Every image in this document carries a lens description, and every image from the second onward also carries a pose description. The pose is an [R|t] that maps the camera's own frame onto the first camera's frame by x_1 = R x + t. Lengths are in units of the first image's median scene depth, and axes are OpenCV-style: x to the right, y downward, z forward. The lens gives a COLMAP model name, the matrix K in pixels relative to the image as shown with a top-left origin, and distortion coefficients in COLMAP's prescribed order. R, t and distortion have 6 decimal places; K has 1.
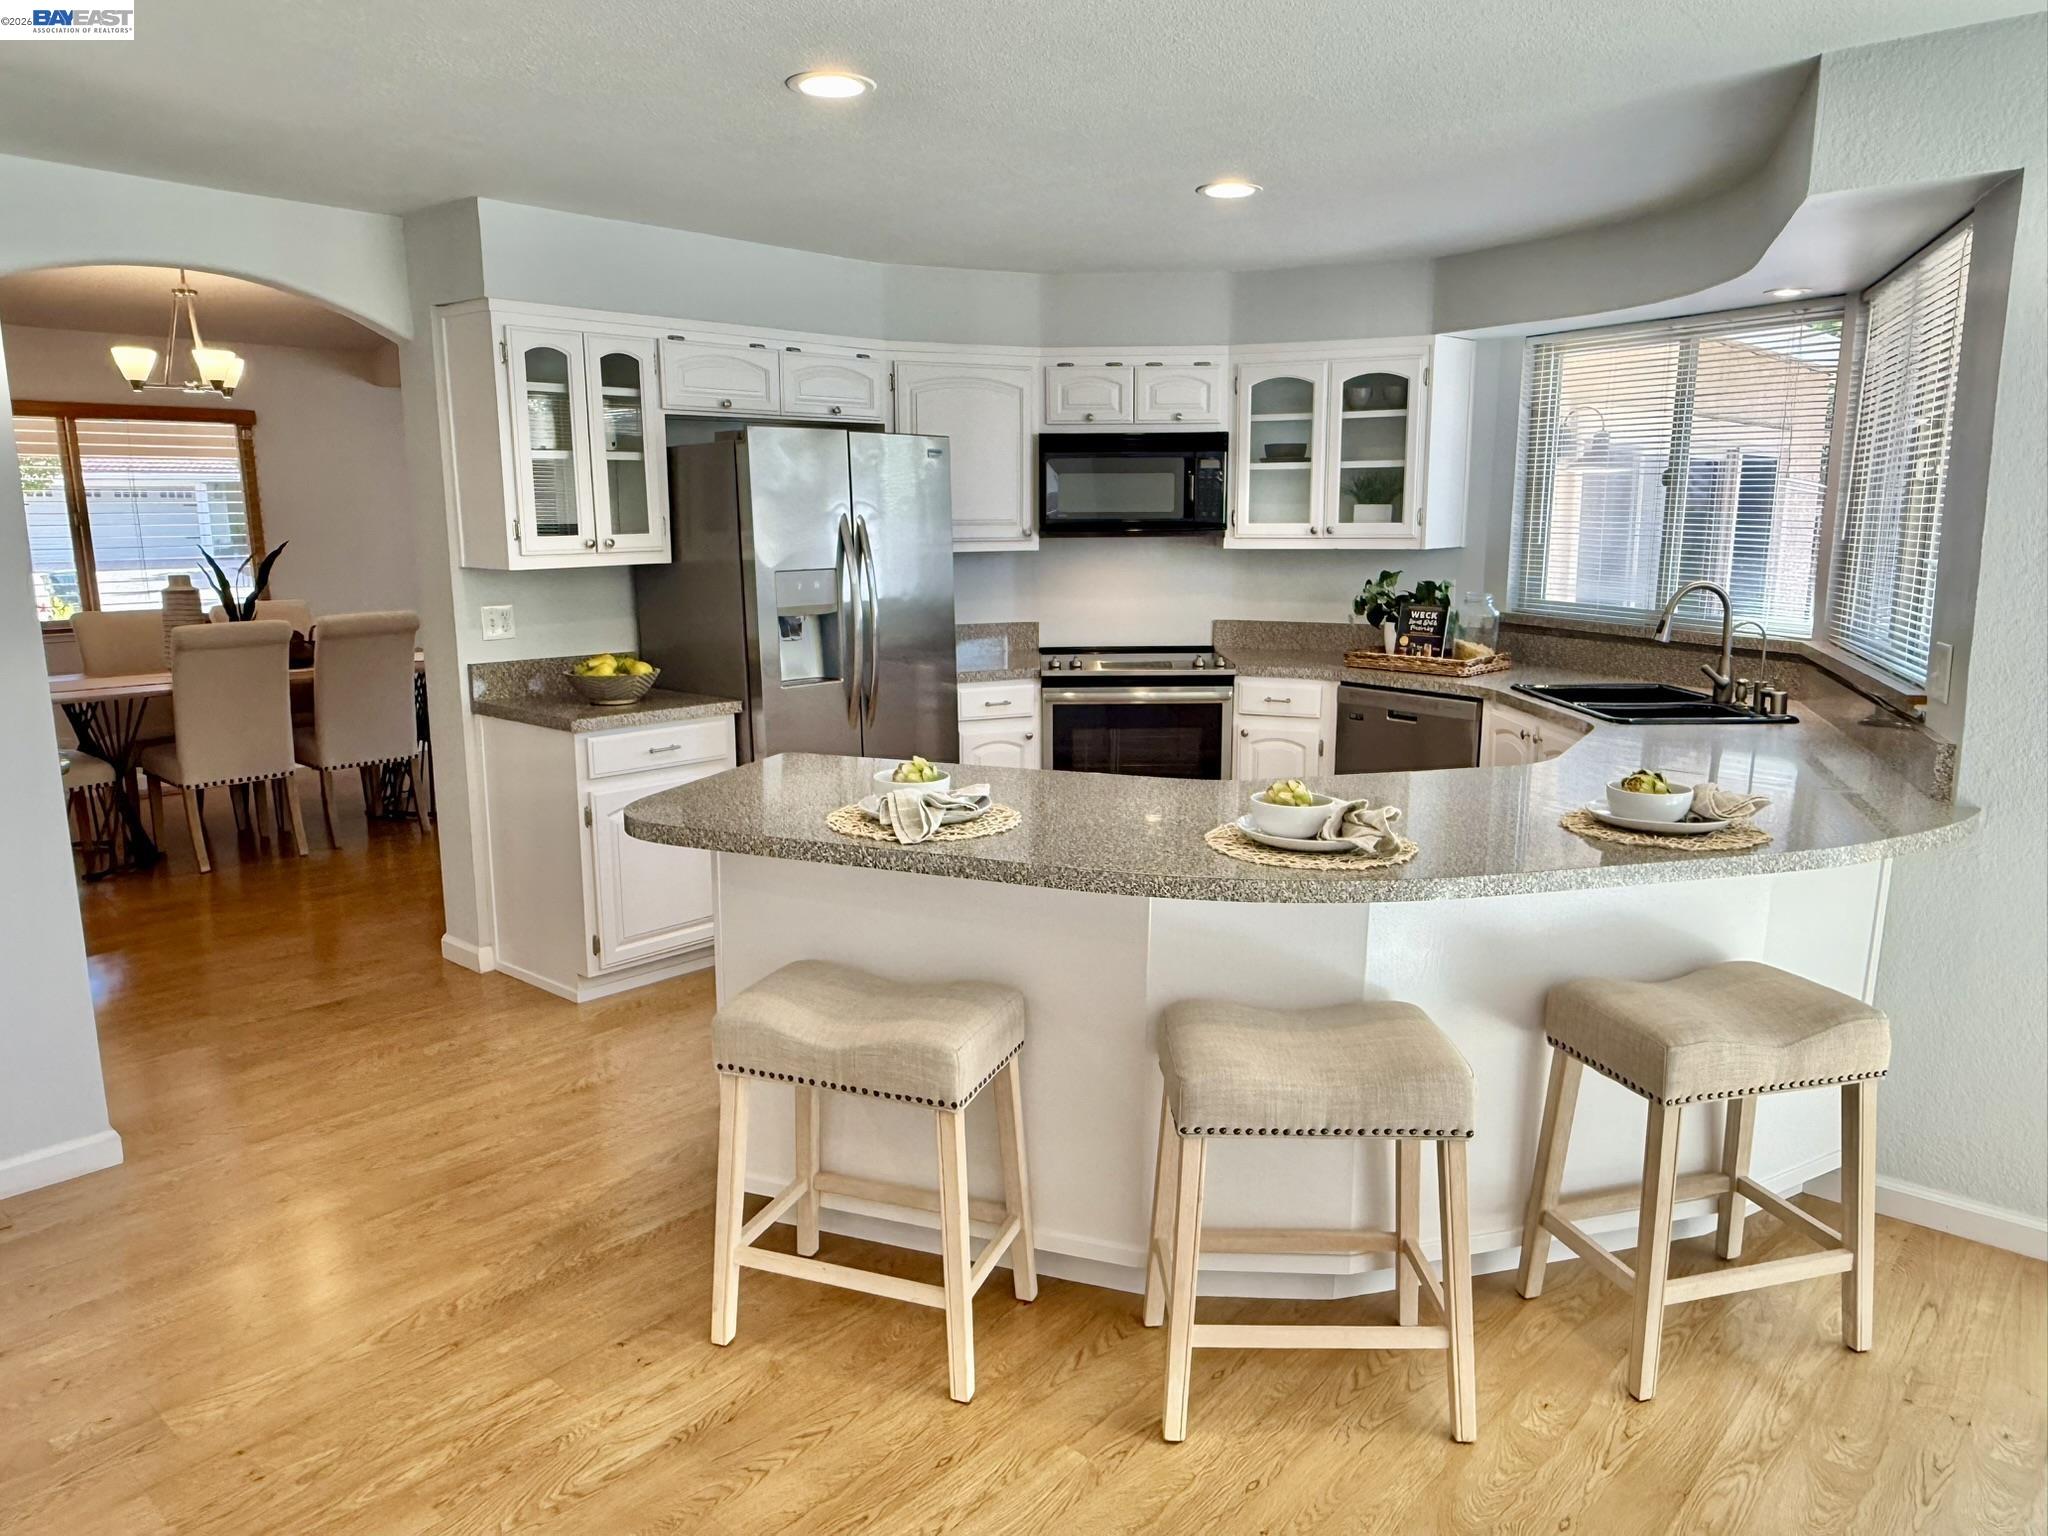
lens RADIAL K [[1394.7, 0, 1024.0], [0, 1394.7, 768.0], [0, 0, 1]] dist [-0.000901, -0.000095]
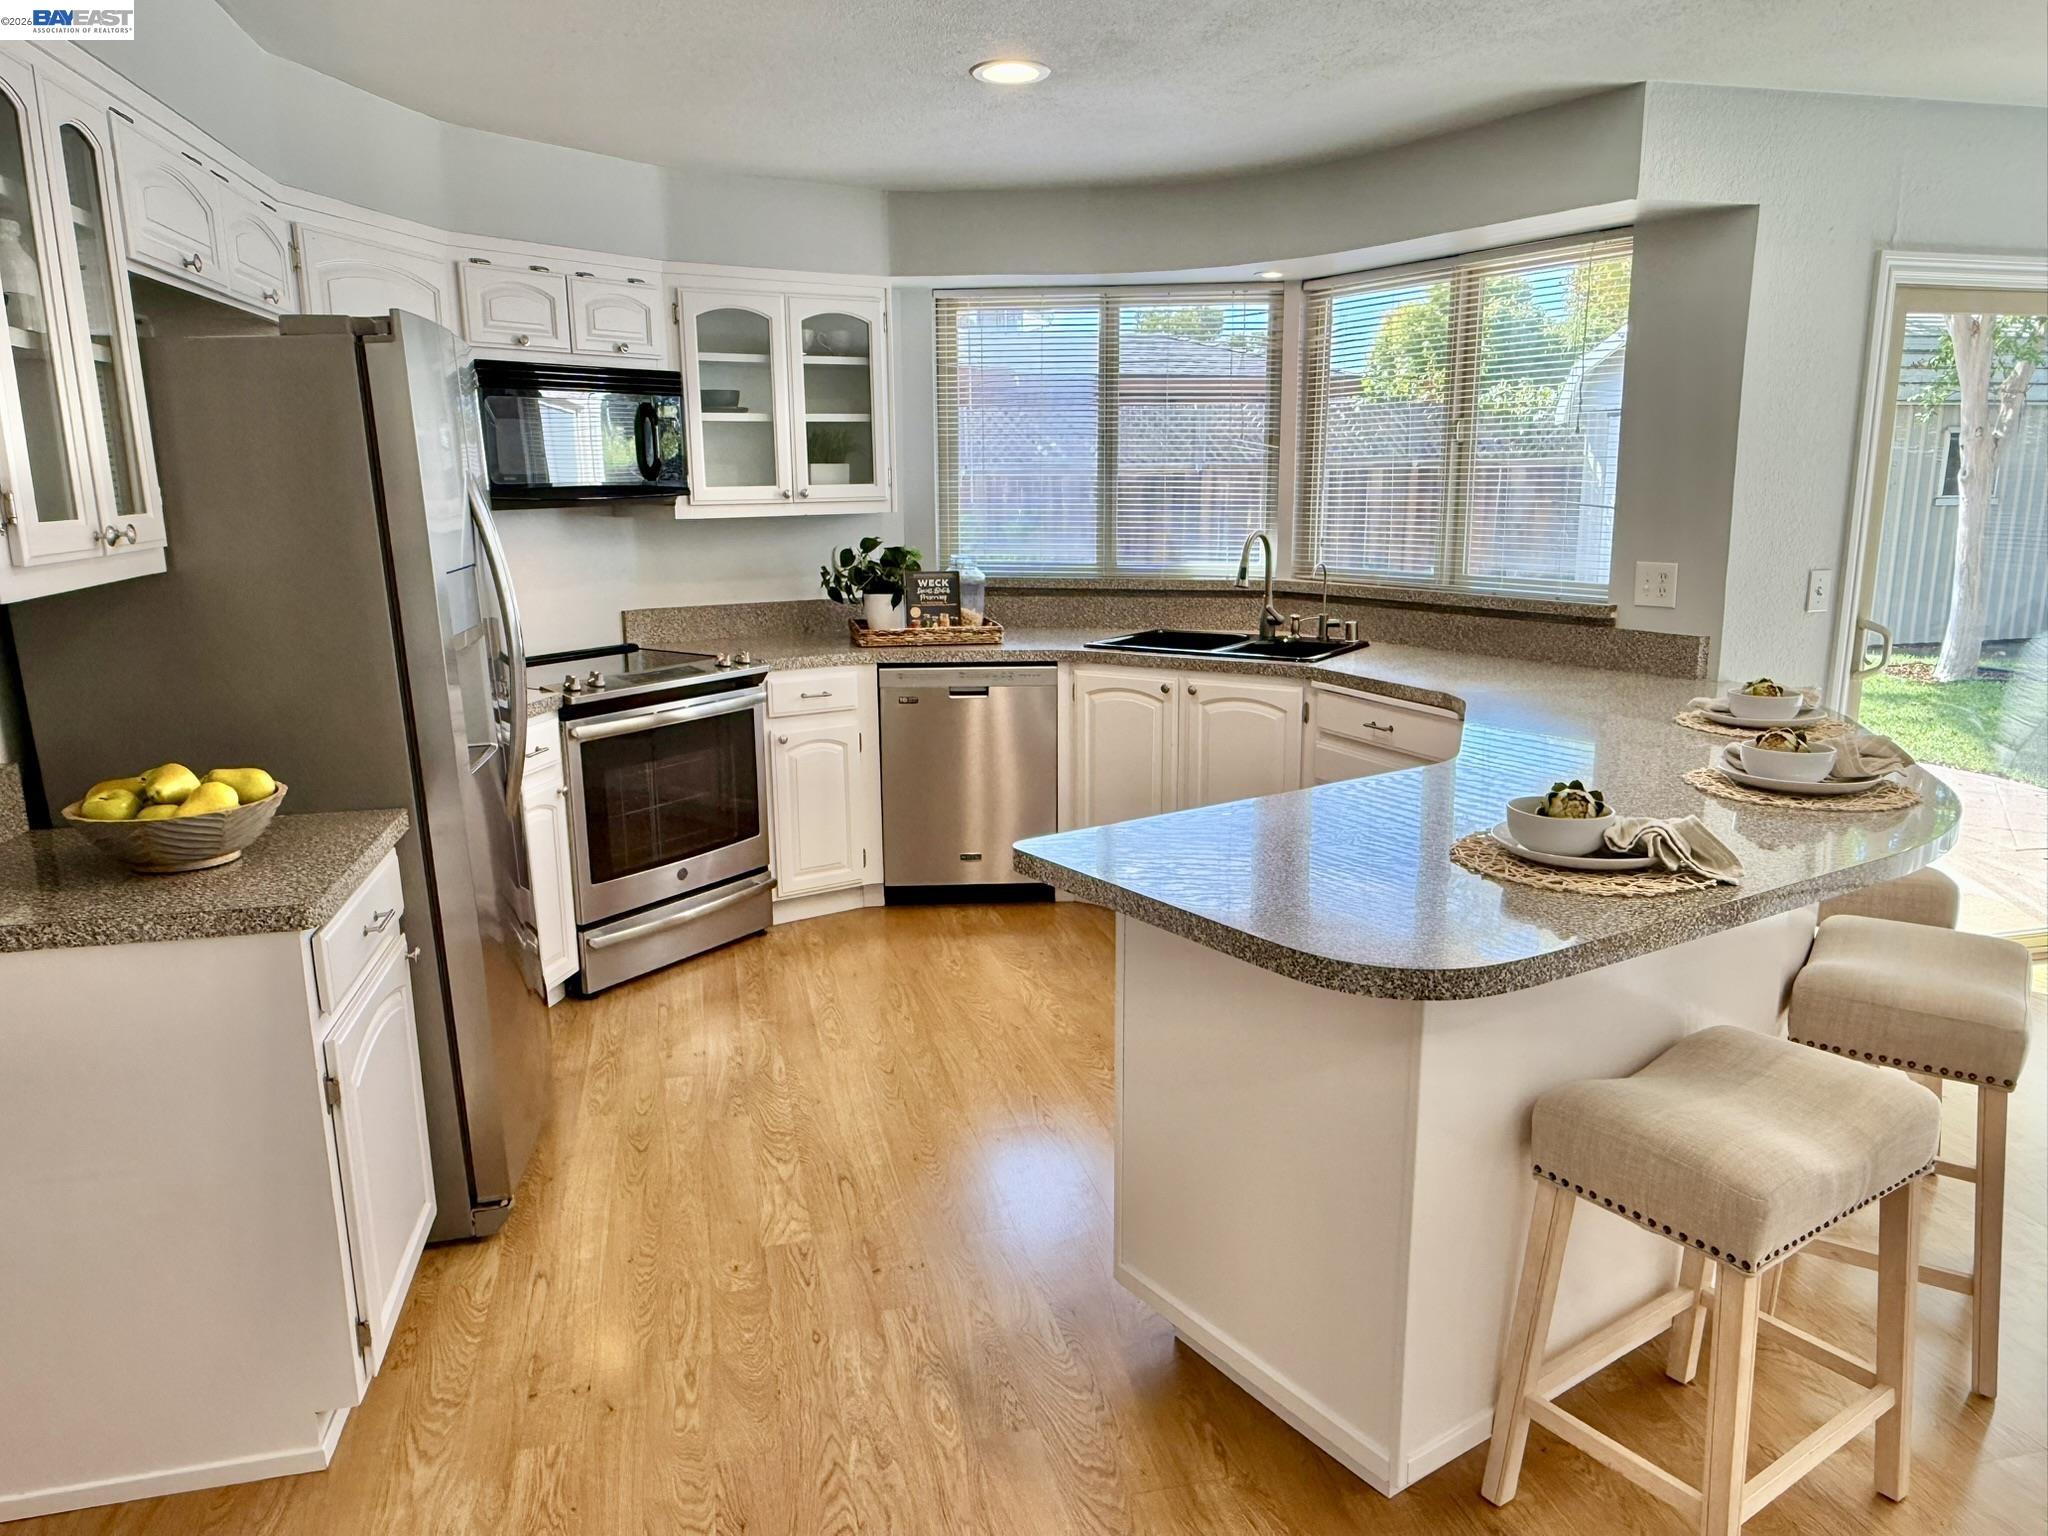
lens RADIAL K [[1387.1, 0, 1015.7], [0, 1387.1, 774.1], [0, 0, 1]] dist [-0.001762, 0.000635]
pose [[0.581016, -0.175460, 0.794754, -0.427356], [0.156347, 0.982361, 0.102579, -0.068700], [-0.798734, 0.064657, 0.598200, 0.399750]]
